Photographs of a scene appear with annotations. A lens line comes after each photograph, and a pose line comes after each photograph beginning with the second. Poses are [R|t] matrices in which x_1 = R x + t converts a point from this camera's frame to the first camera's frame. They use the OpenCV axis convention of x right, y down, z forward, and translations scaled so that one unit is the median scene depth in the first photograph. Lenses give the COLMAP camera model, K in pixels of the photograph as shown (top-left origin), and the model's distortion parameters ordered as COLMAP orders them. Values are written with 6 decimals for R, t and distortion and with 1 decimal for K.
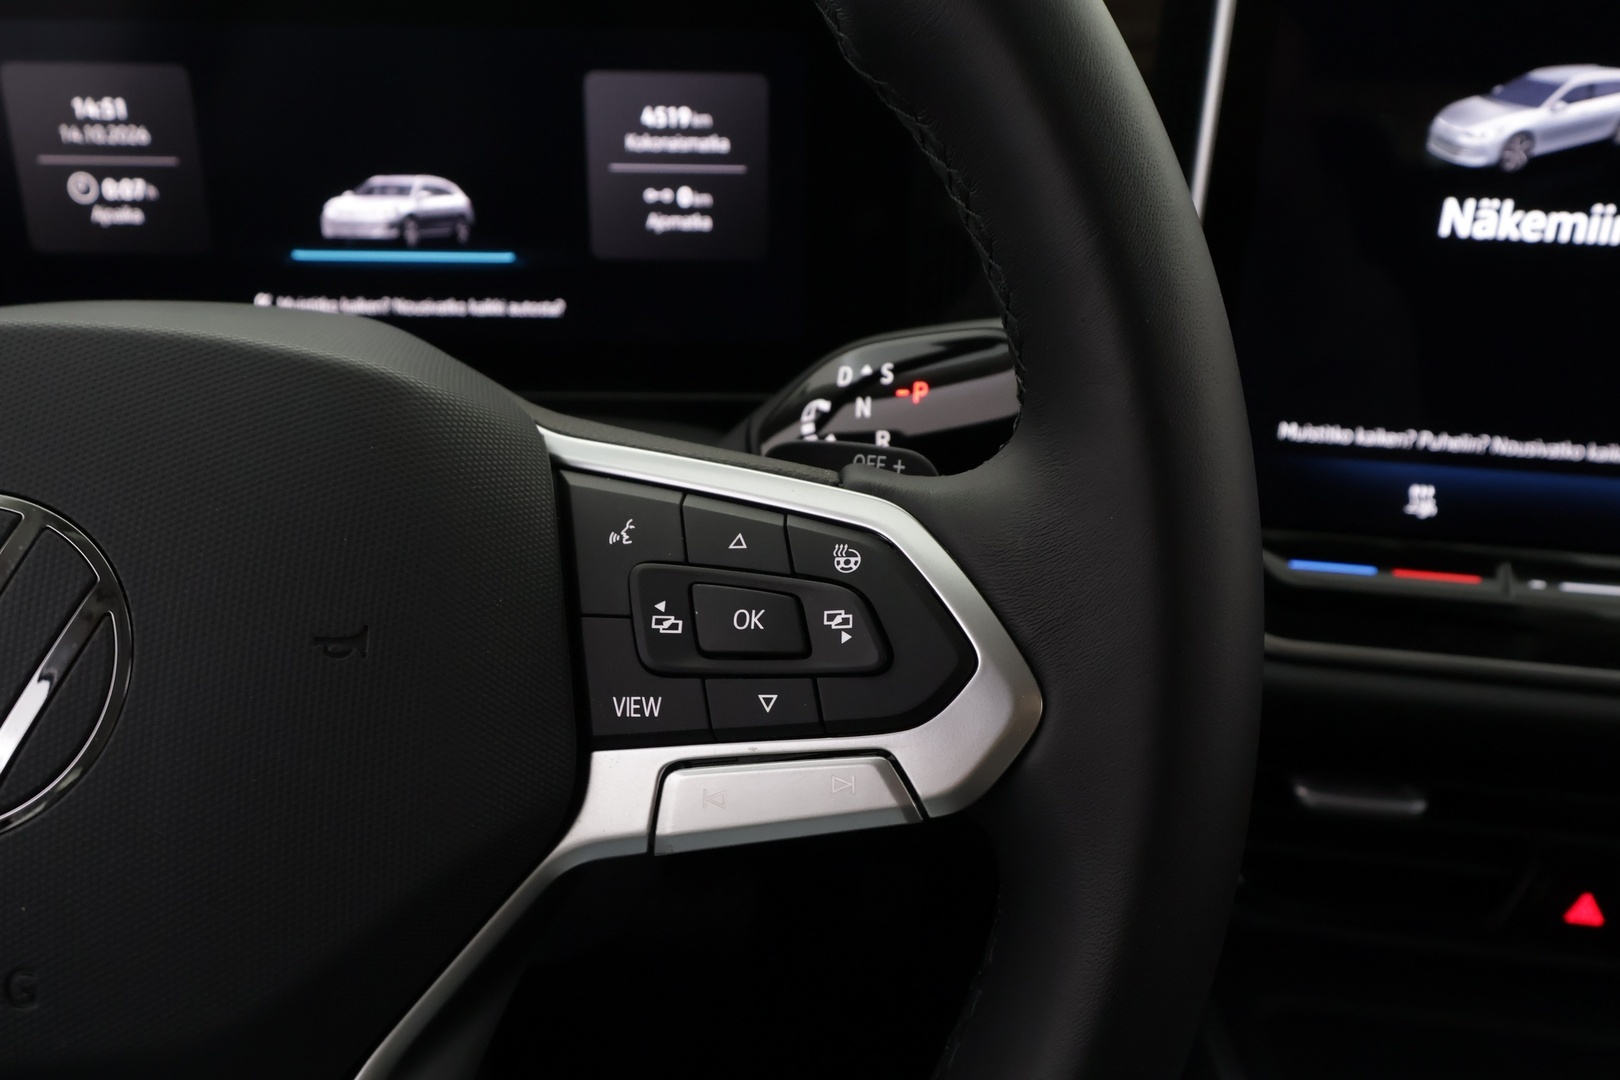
lens RADIAL K [[1277.8, 0, 810.0], [0, 1277.8, 540.0], [0, 0, 1]] dist [0.001820, 0.002819]
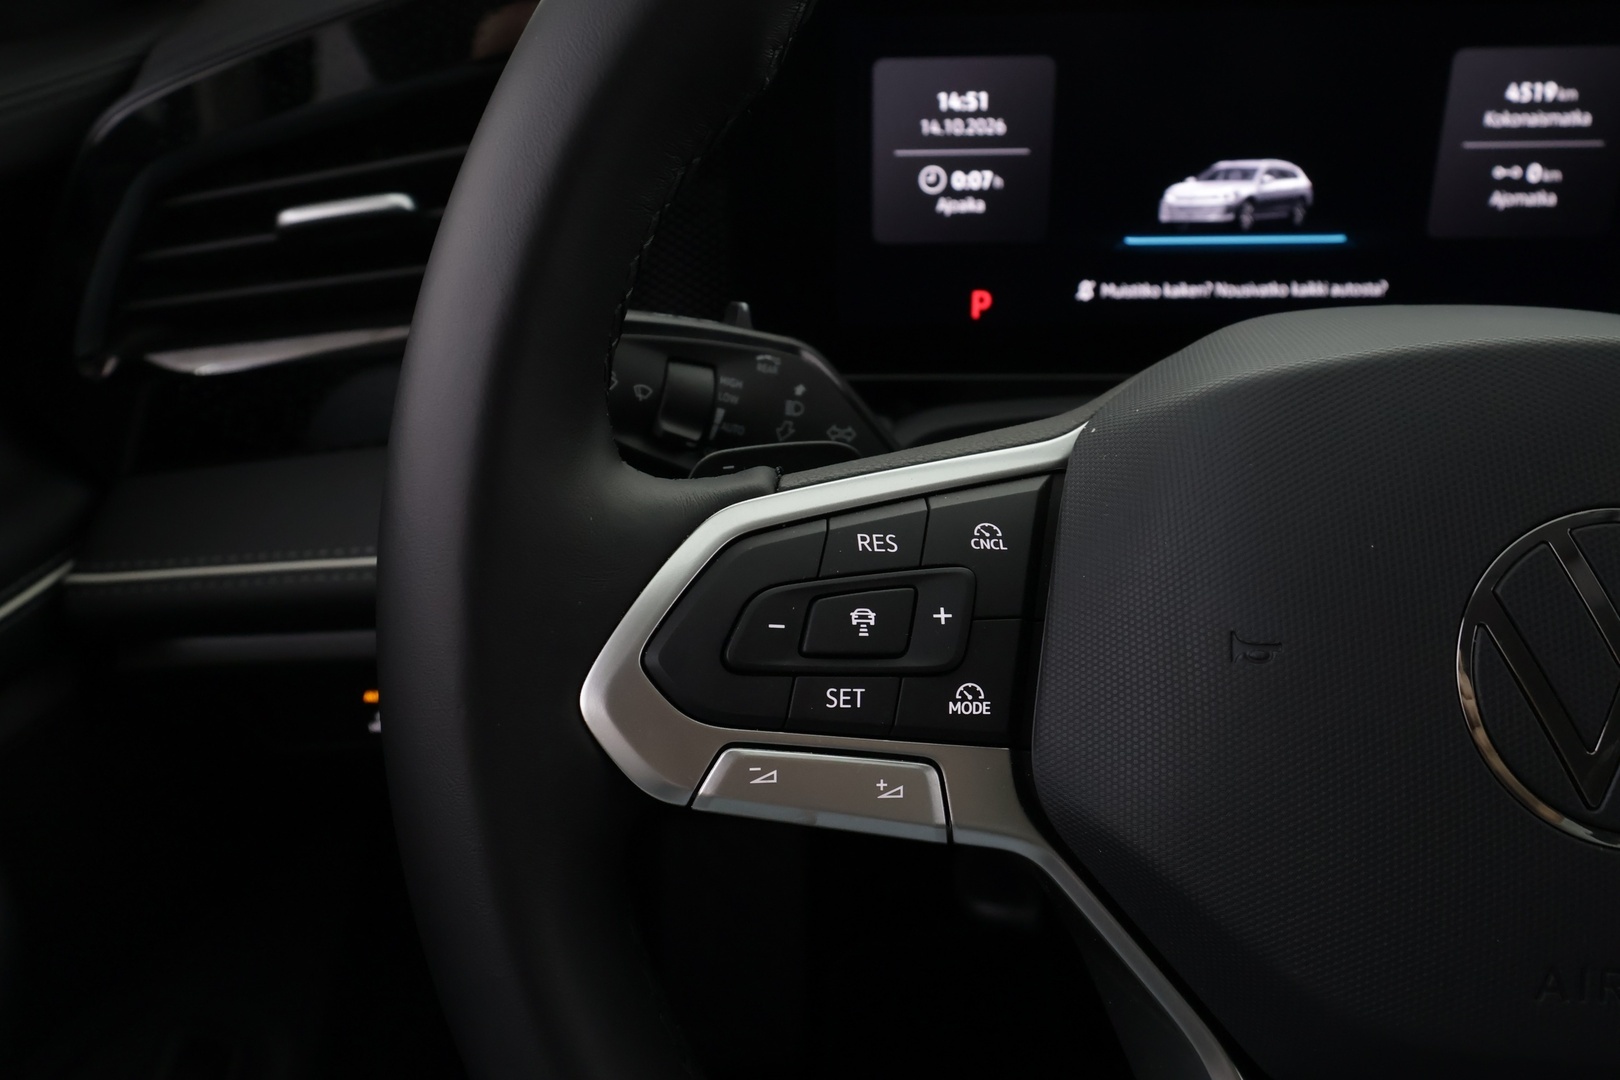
lens RADIAL K [[1277.8, 0, 810.0], [0, 1277.8, 540.0], [0, 0, 1]] dist [0.001820, 0.002819]
pose [[0.996596, -0.001131, -0.082433, -0.577187], [0.002053, 0.999936, 0.011098, 0.002275], [0.082415, -0.011230, 0.996535, -0.033442]]
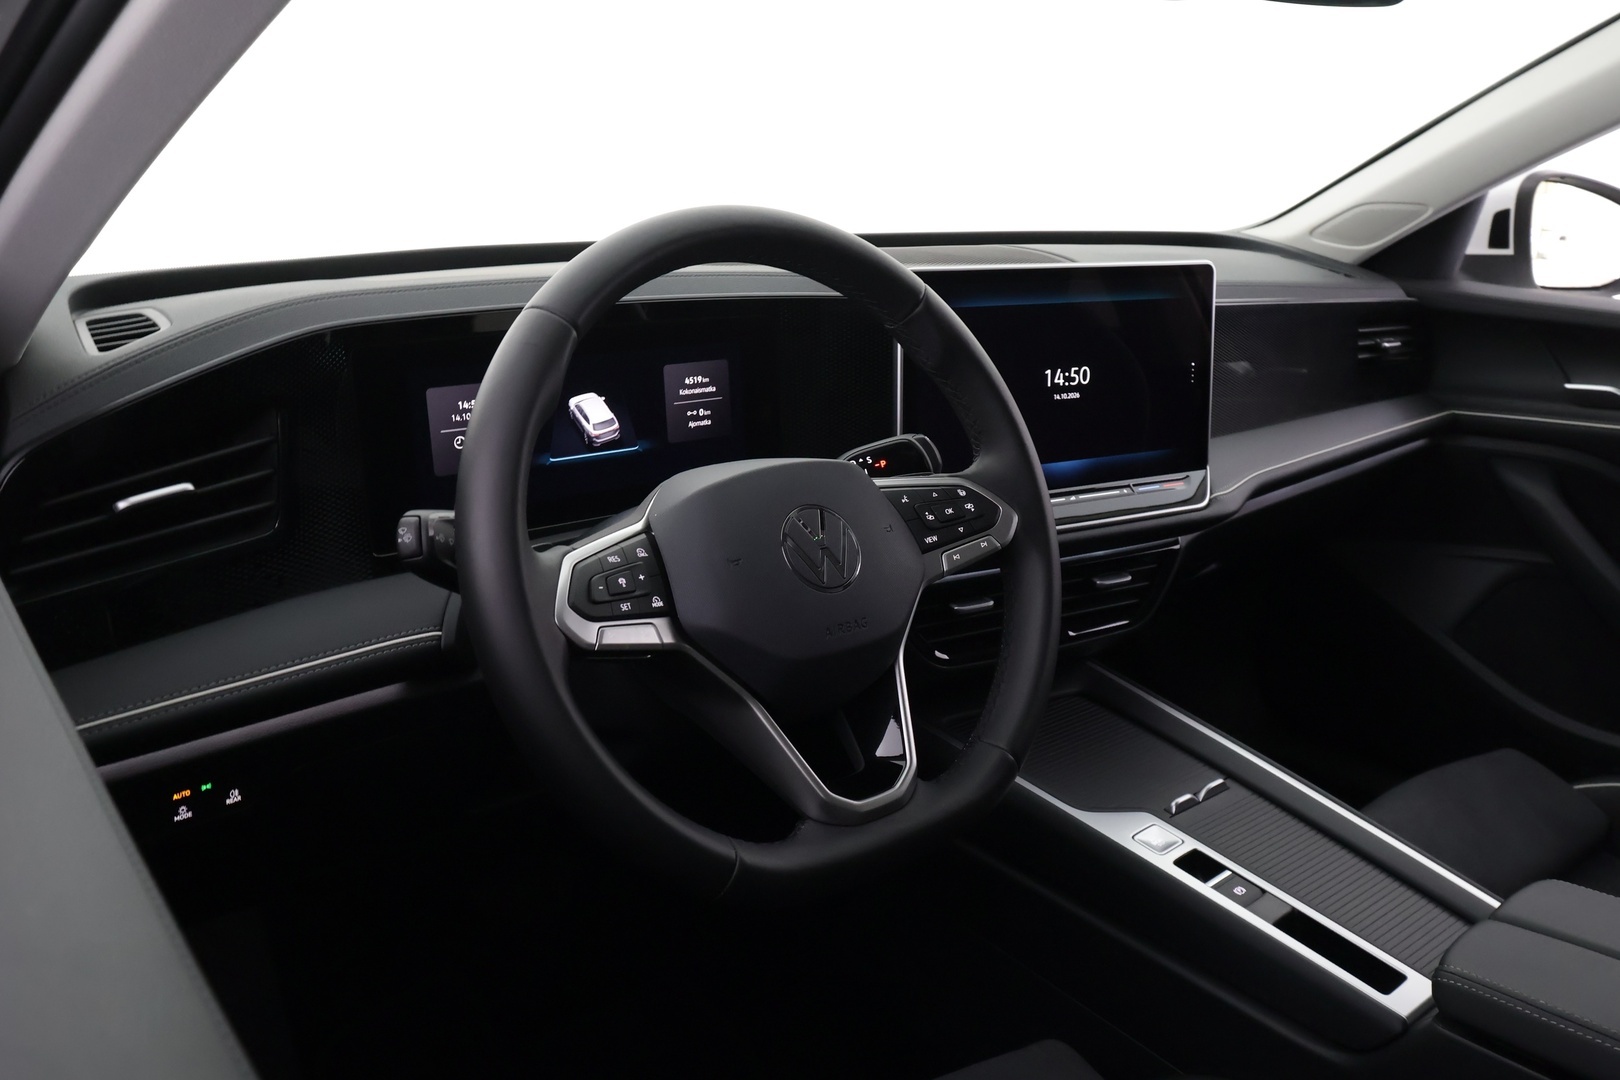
lens RADIAL K [[1277.8, 0, 810.0], [0, 1277.8, 540.0], [0, 0, 1]] dist [0.001820, 0.002819]
pose [[0.793219, -0.176389, 0.582830, -1.338666], [0.262261, 0.962767, -0.065558, 0.158252], [-0.549566, 0.204856, 0.809945, -0.940411]]
